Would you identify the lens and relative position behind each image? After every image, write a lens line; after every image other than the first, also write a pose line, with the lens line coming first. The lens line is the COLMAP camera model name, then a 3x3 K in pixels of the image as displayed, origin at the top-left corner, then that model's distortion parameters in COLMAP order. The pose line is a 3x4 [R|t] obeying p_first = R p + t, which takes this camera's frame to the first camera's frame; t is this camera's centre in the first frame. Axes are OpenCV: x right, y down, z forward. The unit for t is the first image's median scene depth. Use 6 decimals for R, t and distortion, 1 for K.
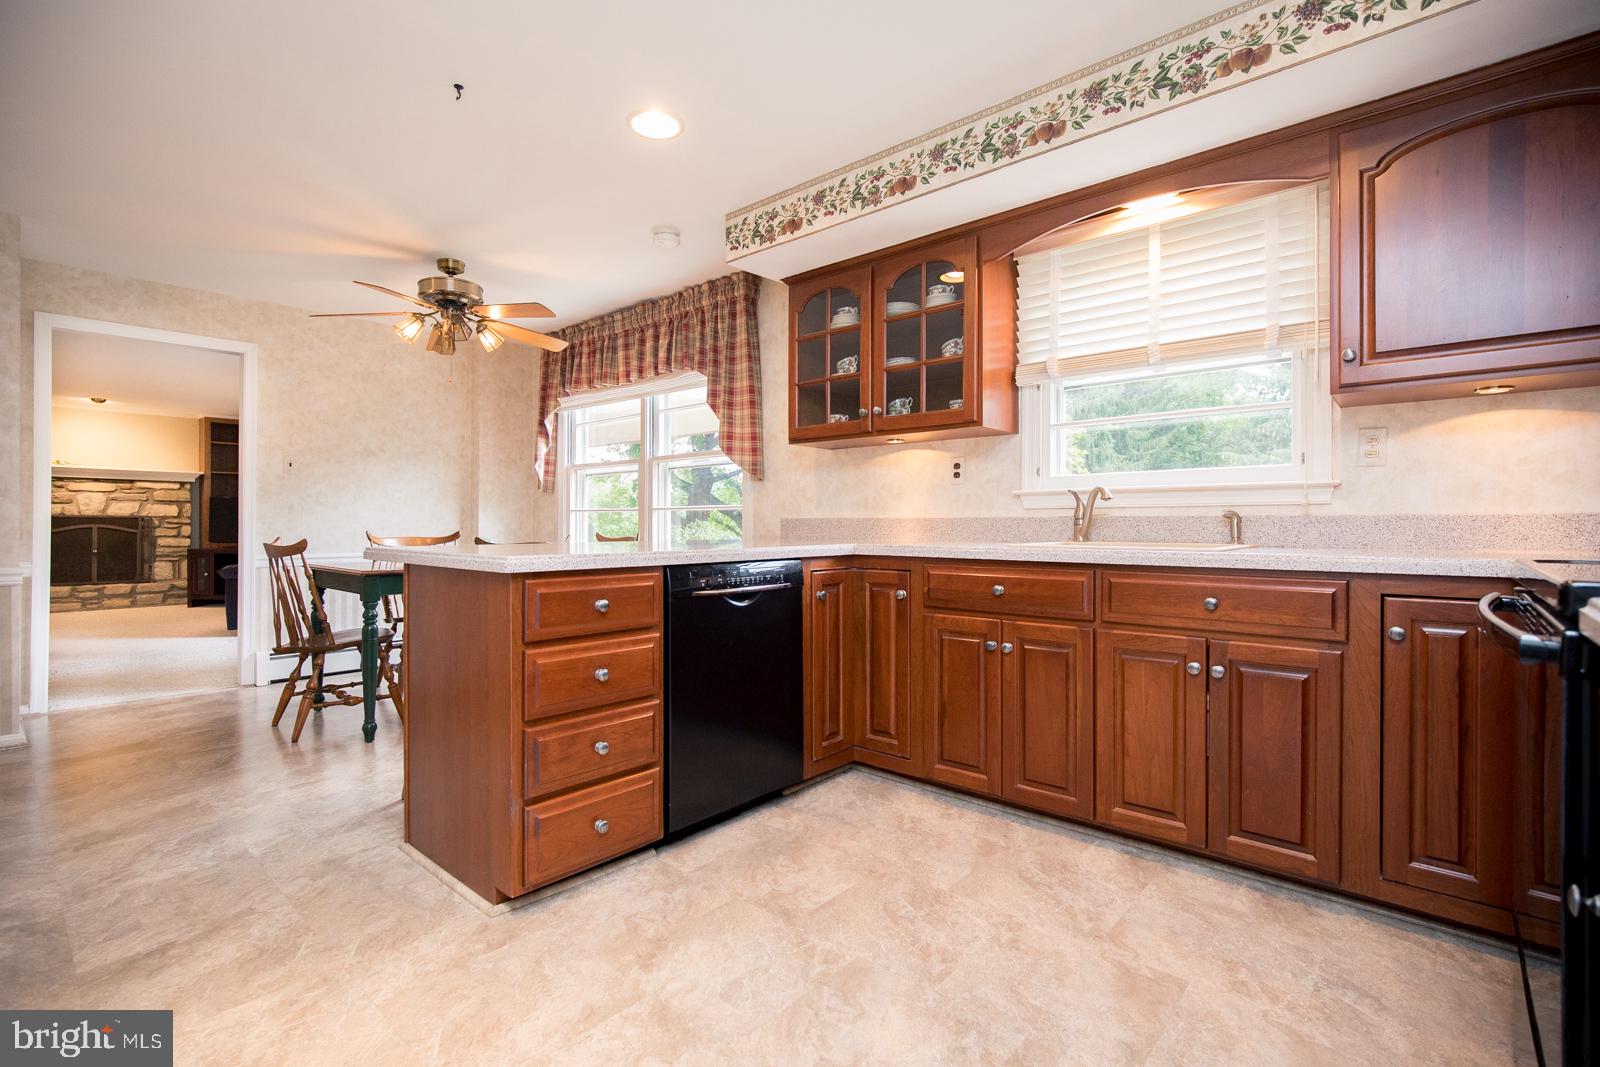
lens RADIAL K [[748.6, 0, 803.3], [0, 748.6, 528.4], [0, 0, 1]] dist [-0.014660, 0.006269]
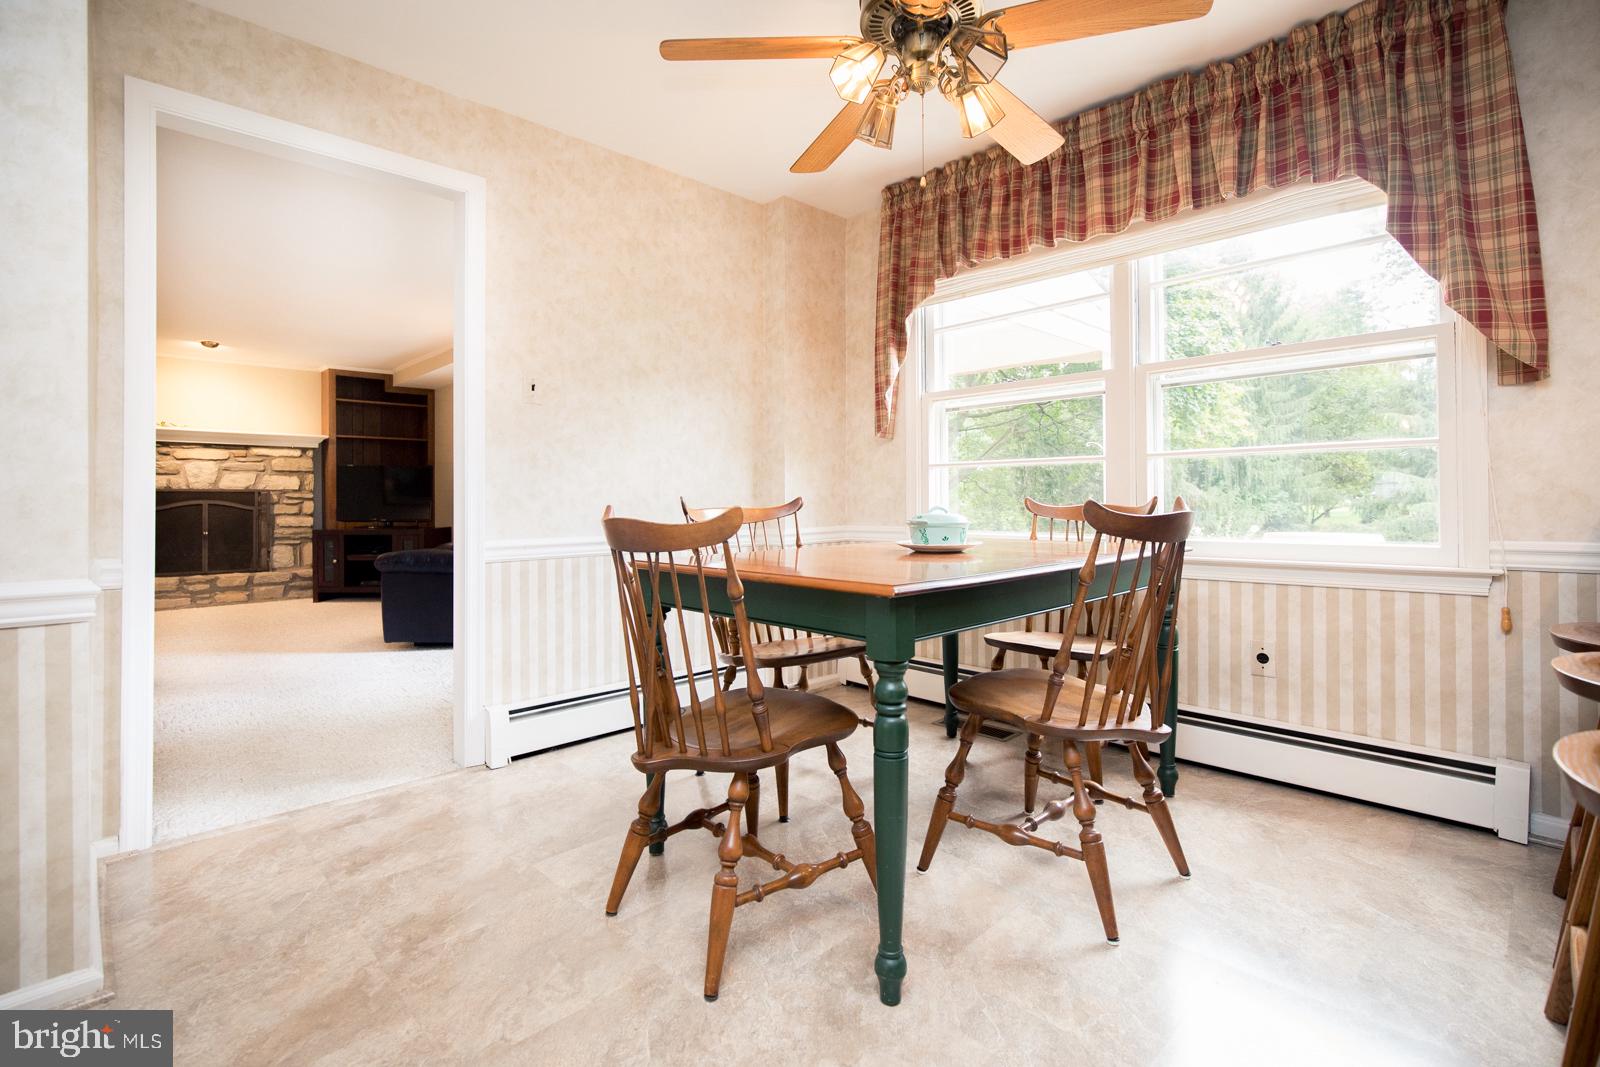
lens RADIAL K [[741.8, 0, 802.9], [0, 741.8, 500.1], [0, 0, 1]] dist [-0.010462, 0.000147]
pose [[0.997450, -0.009581, -0.070720, -0.400792], [0.009196, 0.999941, -0.005763, 0.008318], [0.070771, 0.005098, 0.997480, 0.396019]]
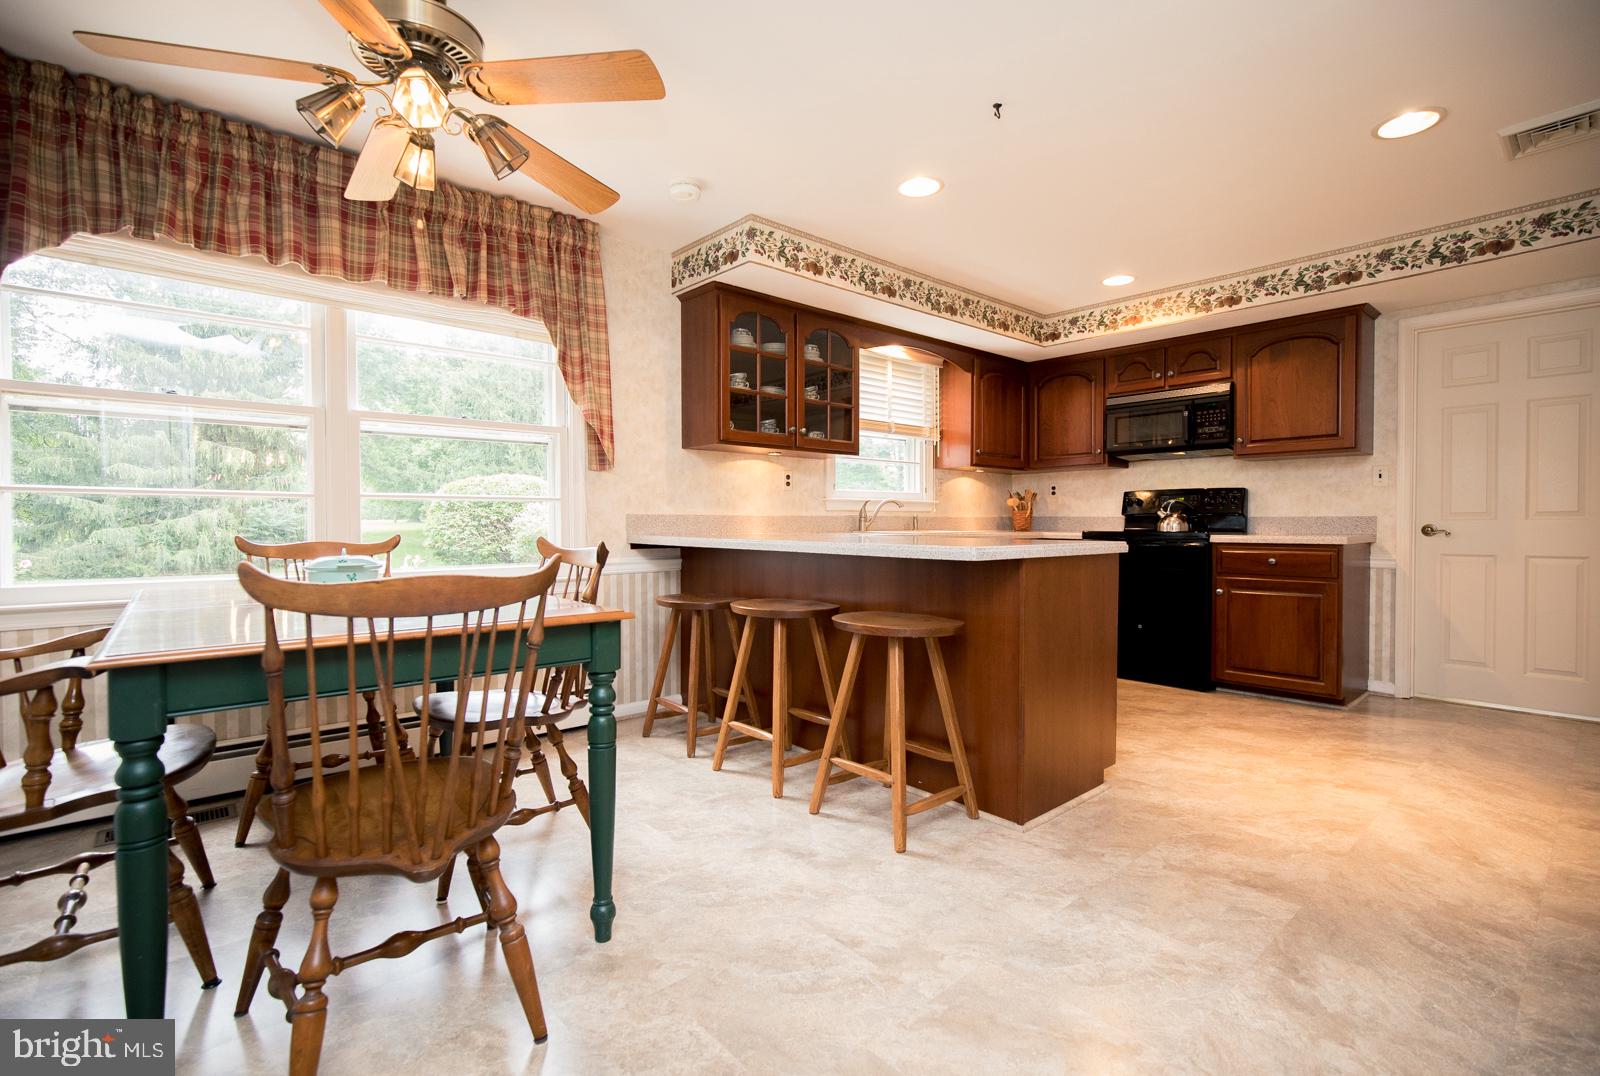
lens RADIAL K [[741.2, 0, 800.0], [0, 741.2, 538.0], [0, 0, 1]] dist [-0.002521, 0.000012]
pose [[0.108396, -0.024601, 0.993803, -0.725369], [0.004728, 0.999695, 0.024231, -0.004198], [-0.994097, 0.002072, 0.108479, 0.544640]]
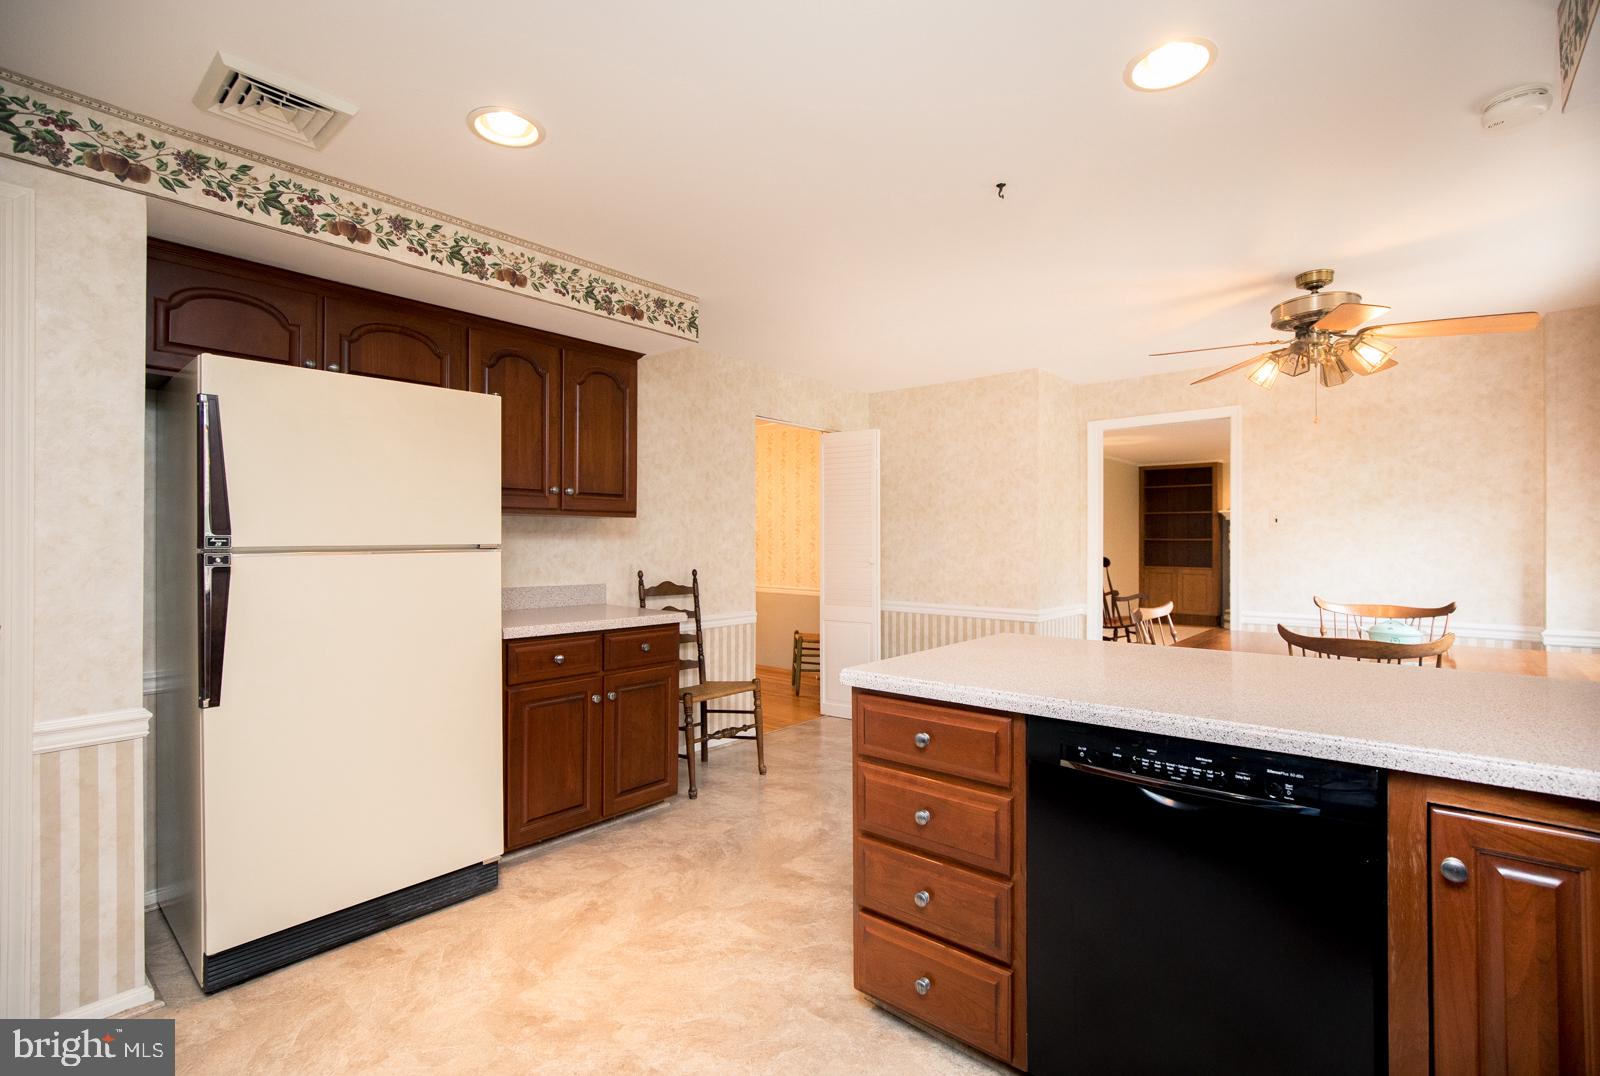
lens RADIAL K [[724.8, 0, 769.0], [0, 724.8, 537.4], [0, 0, 1]] dist [-0.009779, -0.000192]
pose [[-0.015796, -0.006834, -0.999852, 0.239555], [0.000304, 0.999977, -0.006840, -0.053061], [0.999875, -0.000412, -0.015793, 0.328209]]
